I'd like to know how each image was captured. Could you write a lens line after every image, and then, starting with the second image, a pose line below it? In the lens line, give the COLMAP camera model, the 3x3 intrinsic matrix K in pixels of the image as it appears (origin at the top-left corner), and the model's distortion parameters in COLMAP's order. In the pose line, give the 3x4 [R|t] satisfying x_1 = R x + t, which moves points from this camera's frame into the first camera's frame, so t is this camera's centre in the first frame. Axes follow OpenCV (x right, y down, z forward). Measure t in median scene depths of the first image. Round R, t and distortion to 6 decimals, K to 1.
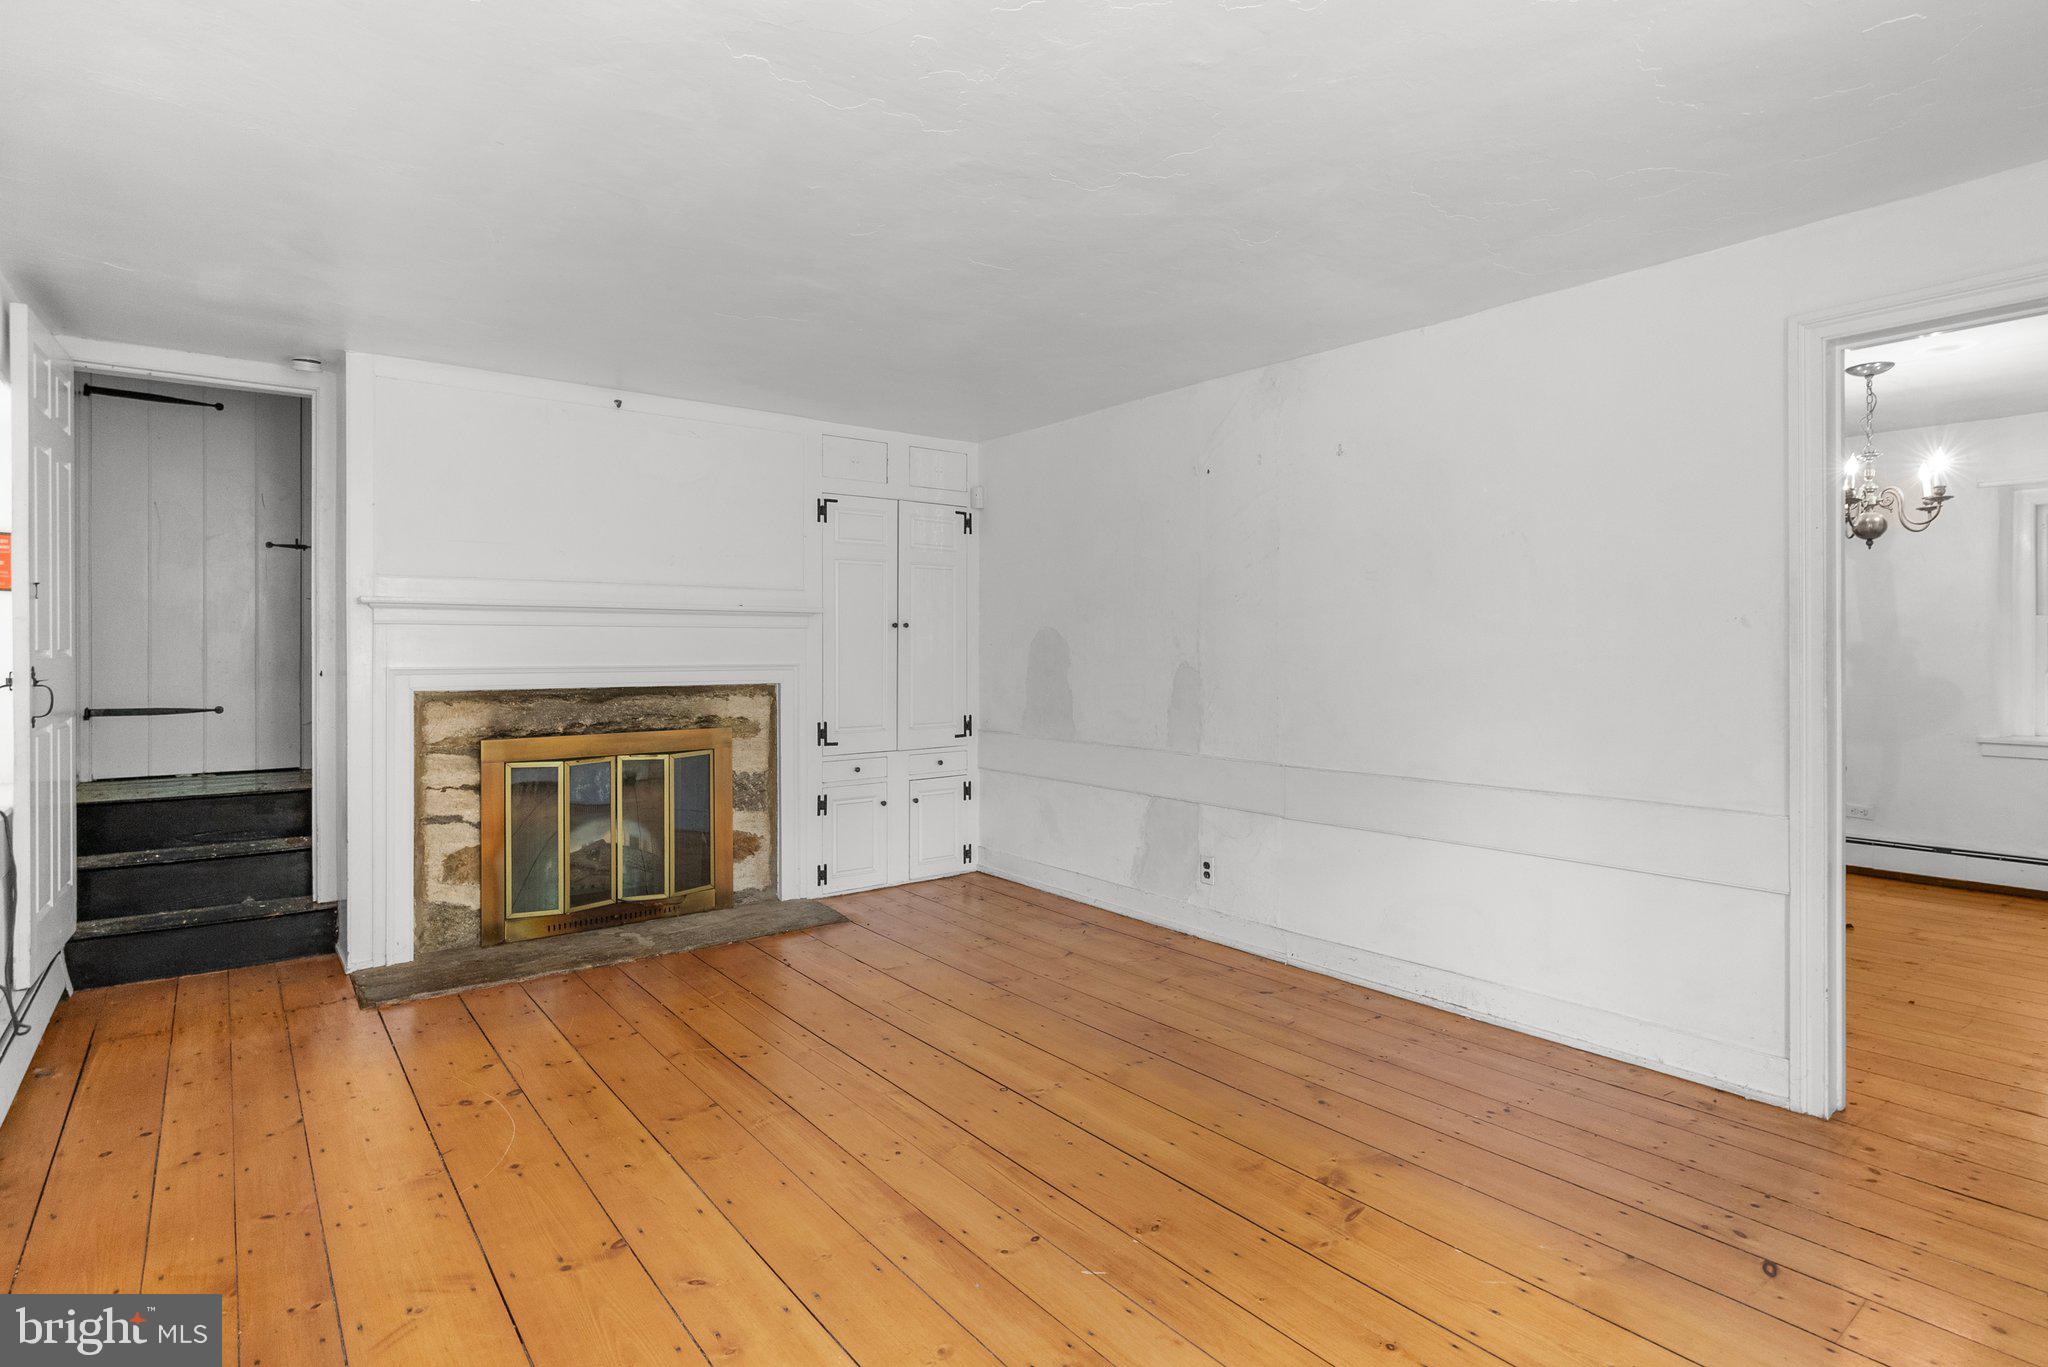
lens RADIAL K [[1046.0, 0, 1029.1], [0, 1046.0, 668.4], [0, 0, 1]] dist [-0.010921, 0.001738]
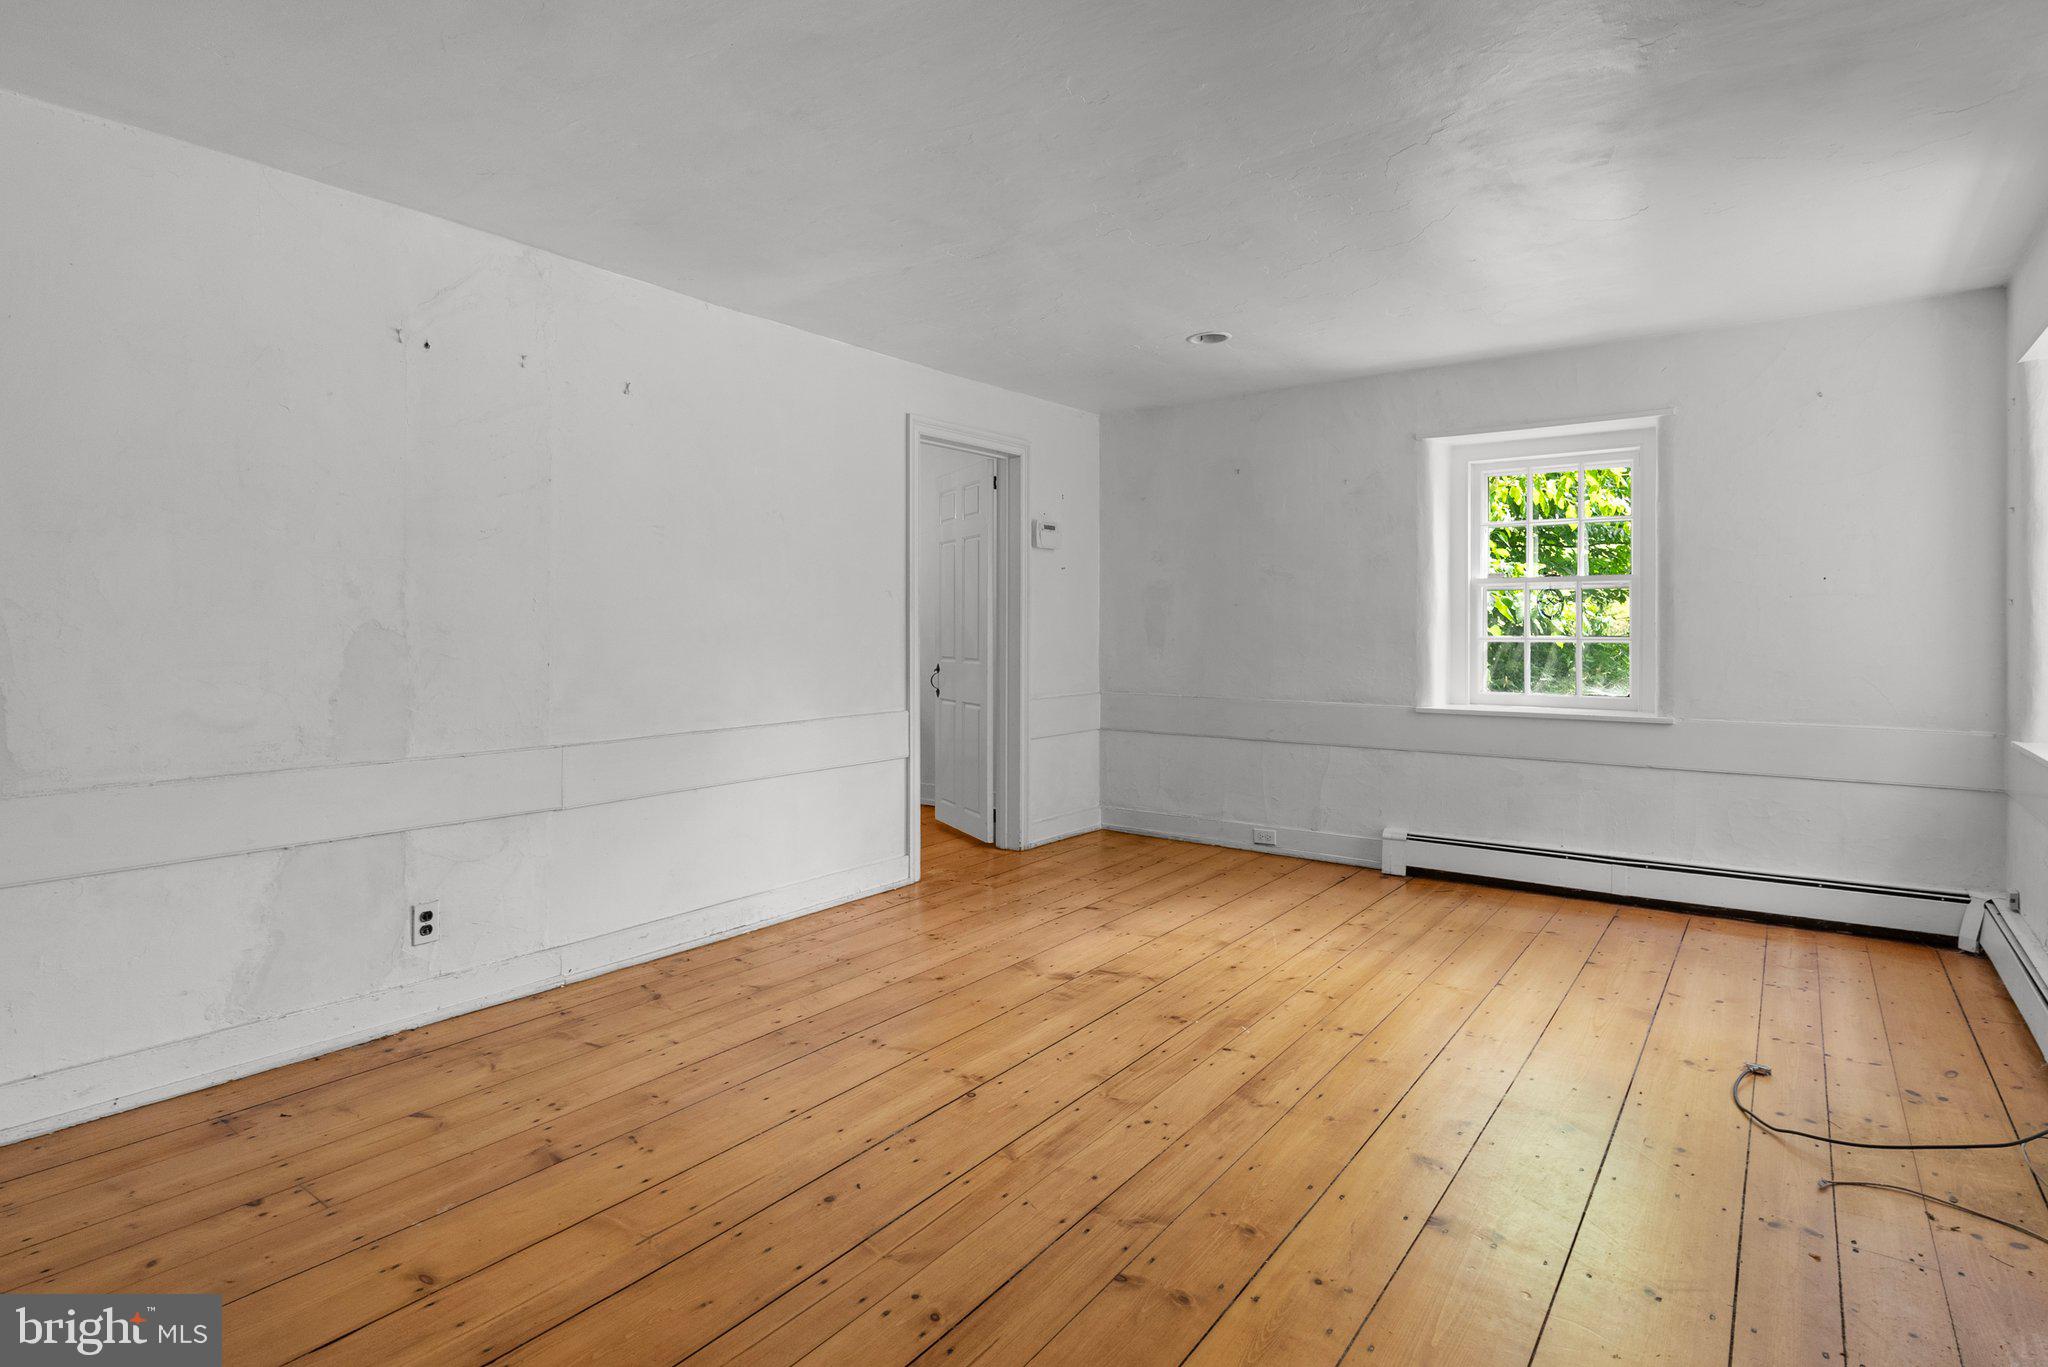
lens RADIAL K [[1046.0, 0, 1028.8], [0, 1046.0, 645.0], [0, 0, 1]] dist [-0.010921, 0.001738]
pose [[-0.277155, -0.014685, 0.960713, -0.619741], [0.019192, 0.999599, 0.020816, 0.003181], [-0.960634, 0.024207, -0.276762, 0.834969]]
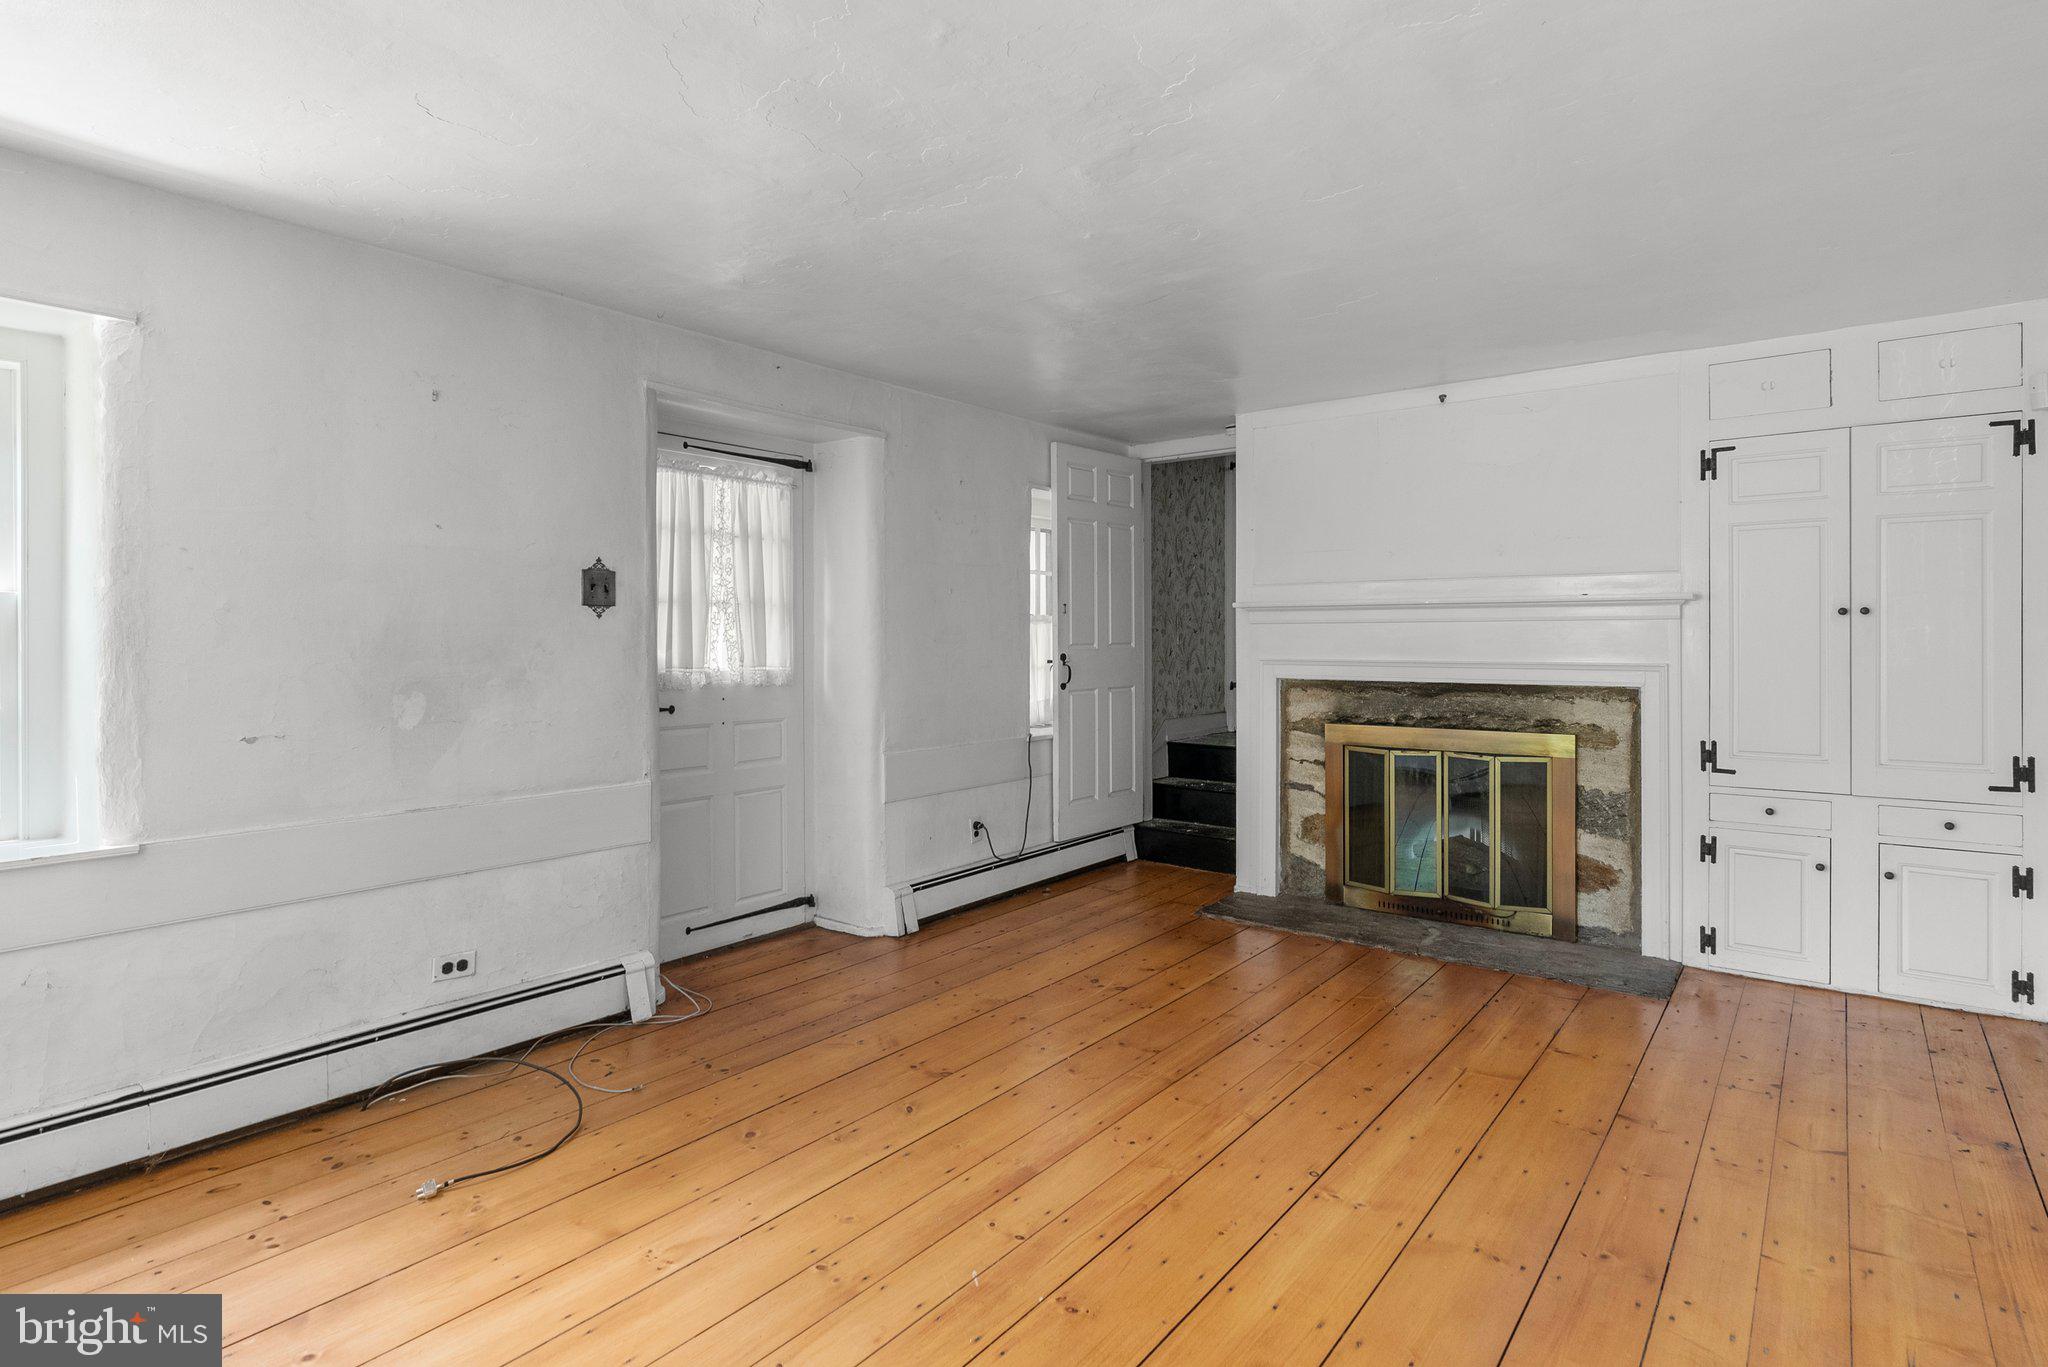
lens RADIAL K [[1046.0, 0, 1013.6], [0, 1046.0, 655.7], [0, 0, 1]] dist [-0.010921, 0.001738]
pose [[0.230285, 0.018281, -0.972952, 0.514153], [-0.016190, 0.999757, 0.014952, -0.017022], [0.972989, 0.012309, 0.230525, 0.396223]]
